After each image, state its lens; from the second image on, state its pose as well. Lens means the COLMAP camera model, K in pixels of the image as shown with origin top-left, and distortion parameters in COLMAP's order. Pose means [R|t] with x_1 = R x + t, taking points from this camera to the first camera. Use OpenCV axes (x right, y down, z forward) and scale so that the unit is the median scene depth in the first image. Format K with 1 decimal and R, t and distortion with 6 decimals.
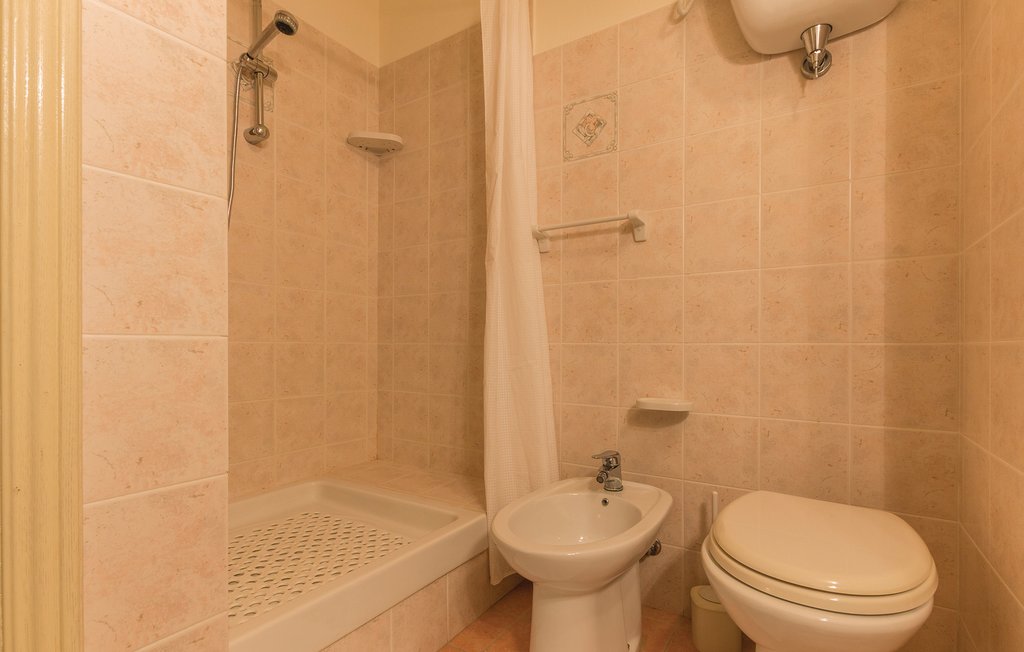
lens RADIAL K [[464.4, 0, 513.9], [0, 464.4, 346.2], [0, 0, 1]] dist [0.000503, 0.000072]
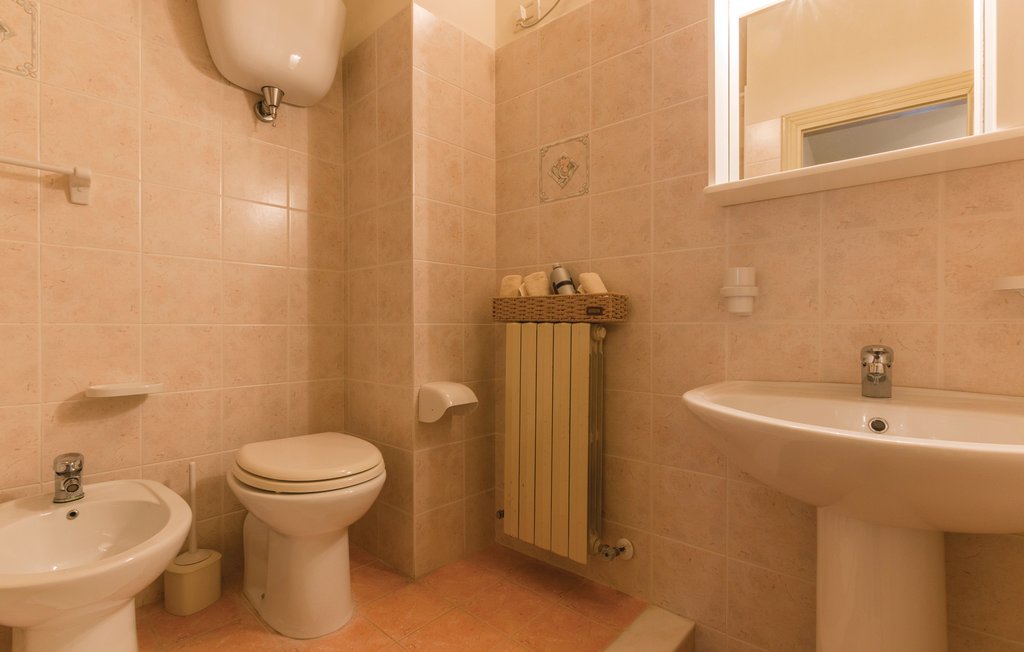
lens RADIAL K [[470.9, 0, 510.8], [0, 470.9, 322.6], [0, 0, 1]] dist [-0.000443, -0.000030]
pose [[0.183953, 0.005173, 0.982921, -0.490438], [0.000943, 0.999985, -0.005439, -0.003197], [-0.982935, 0.001927, 0.183946, 0.071521]]
